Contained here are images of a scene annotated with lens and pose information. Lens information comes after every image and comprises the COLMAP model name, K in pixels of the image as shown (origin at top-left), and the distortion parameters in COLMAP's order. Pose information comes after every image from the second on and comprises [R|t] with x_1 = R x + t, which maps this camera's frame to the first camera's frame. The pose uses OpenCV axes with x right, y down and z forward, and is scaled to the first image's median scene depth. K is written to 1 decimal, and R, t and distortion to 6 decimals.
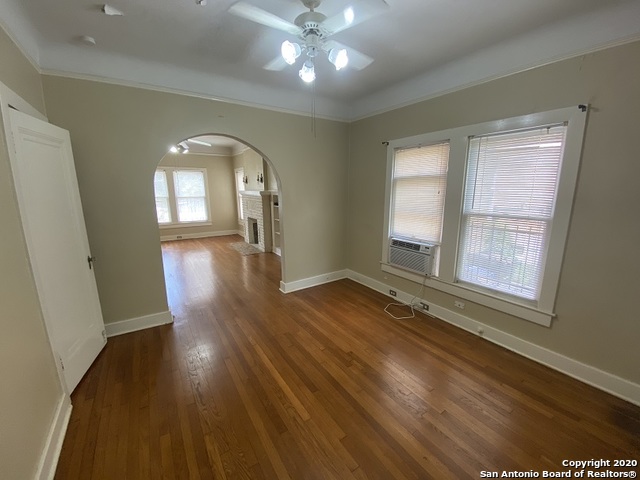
lens RADIAL K [[255.9, 0, 322.5], [0, 255.9, 237.0], [0, 0, 1]] dist [0.001681, -0.000022]
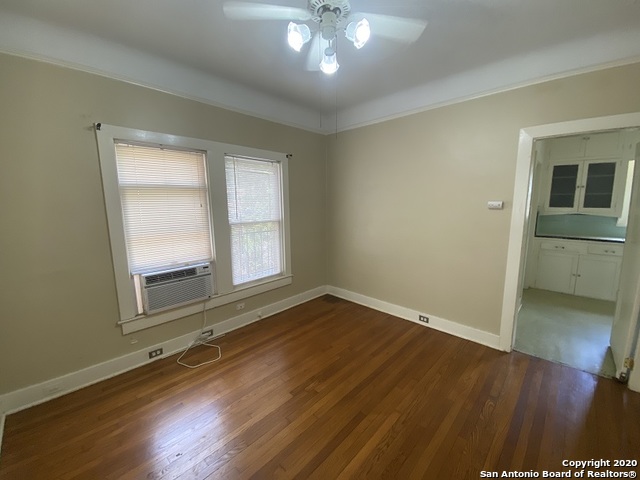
lens RADIAL K [[255.9, 0, 322.5], [0, 255.9, 237.0], [0, 0, 1]] dist [0.001681, -0.000022]
pose [[-0.206230, -0.139633, 0.968489, -0.522408], [0.185156, 0.966316, 0.178747, -0.143906], [-0.960826, 0.216185, -0.173430, 0.742057]]
